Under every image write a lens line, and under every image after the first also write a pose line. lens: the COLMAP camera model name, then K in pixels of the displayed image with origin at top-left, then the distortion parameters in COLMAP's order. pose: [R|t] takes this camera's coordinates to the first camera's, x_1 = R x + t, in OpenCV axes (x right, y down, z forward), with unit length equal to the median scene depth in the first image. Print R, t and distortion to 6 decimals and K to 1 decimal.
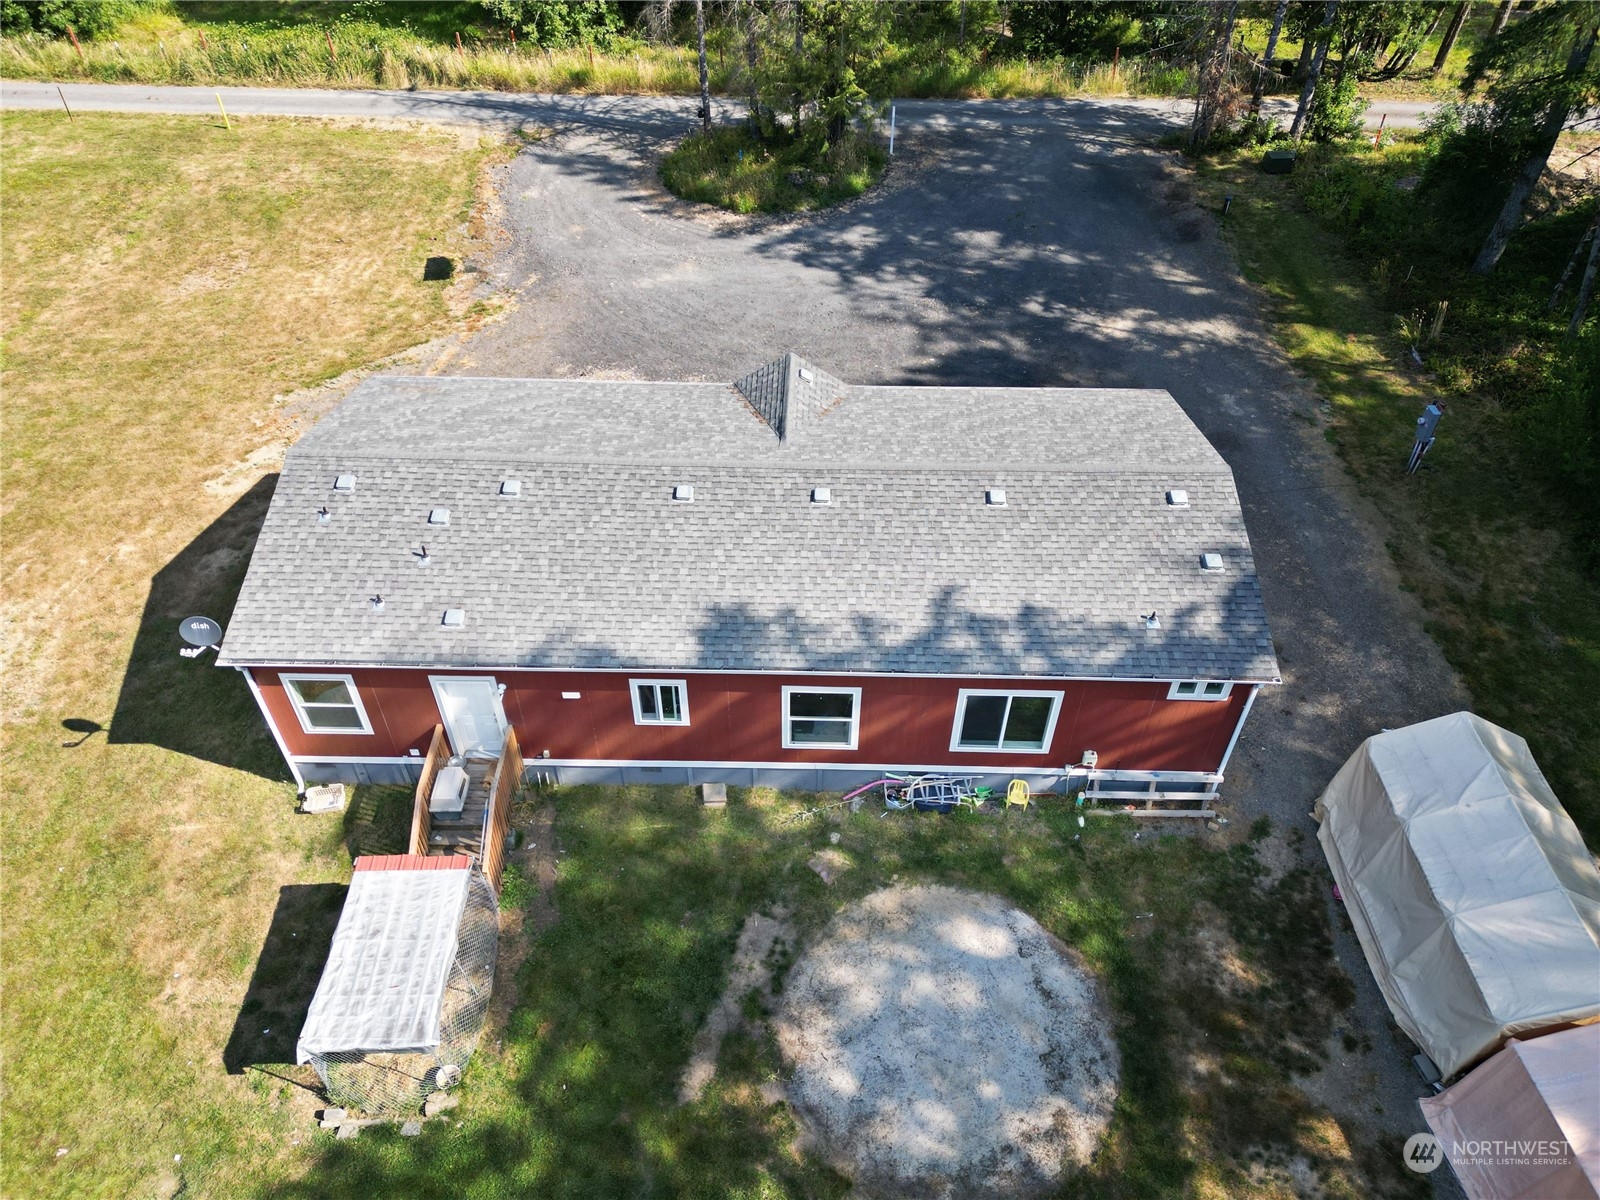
lens RADIAL K [[1117.5, 0, 801.9], [0, 1117.5, 599.5], [0, 0, 1]] dist [0.070513, -0.061816]
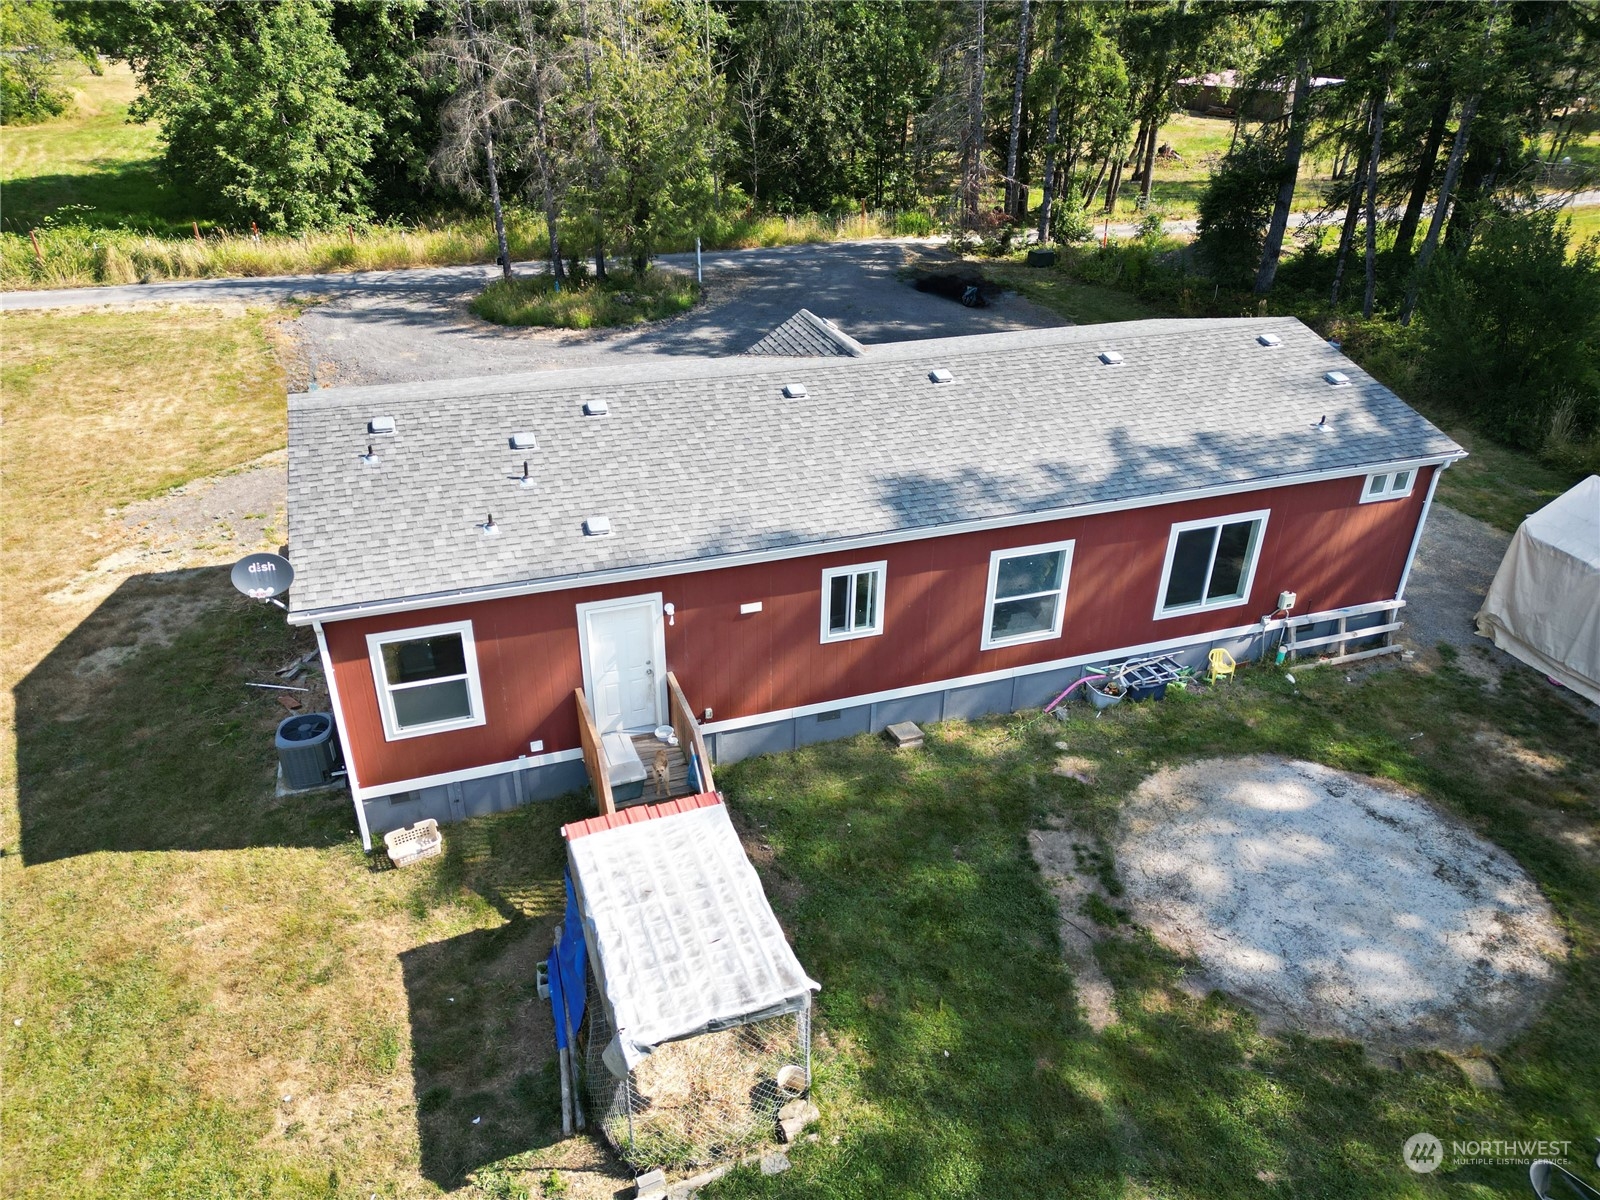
lens RADIAL K [[1117.5, 0, 800.1], [0, 1117.5, 597.9], [0, 0, 1]] dist [0.070513, -0.061816]
pose [[0.940360, -0.160314, 0.300038, -0.392102], [0.231442, 0.947903, -0.218894, 0.249095], [-0.249315, 0.275280, 0.928473, 0.243807]]
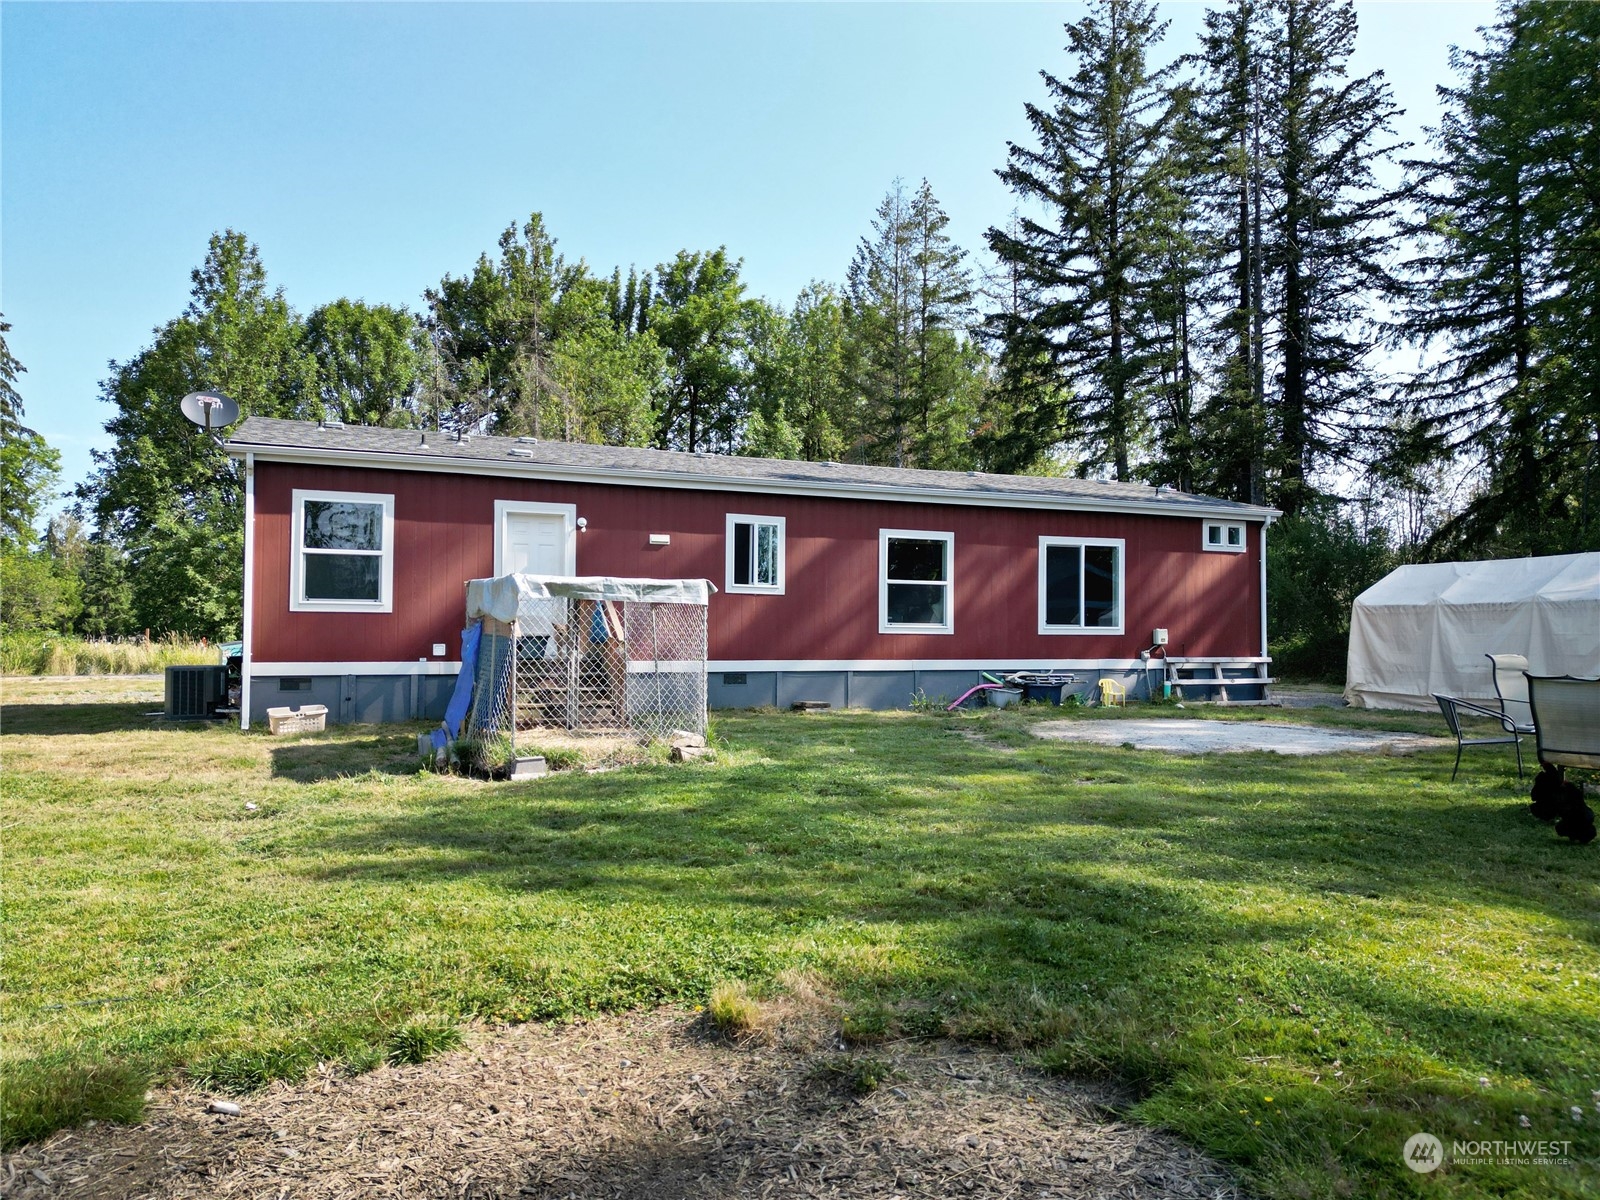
lens RADIAL K [[1117.5, 0, 803.5], [0, 1117.5, 600.2], [0, 0, 1]] dist [0.070513, -0.061816]
pose [[0.913839, 0.011834, 0.405905, -0.431903], [0.281117, 0.702891, -0.653389, 0.676358], [-0.293039, 0.711199, 0.639002, 0.436921]]
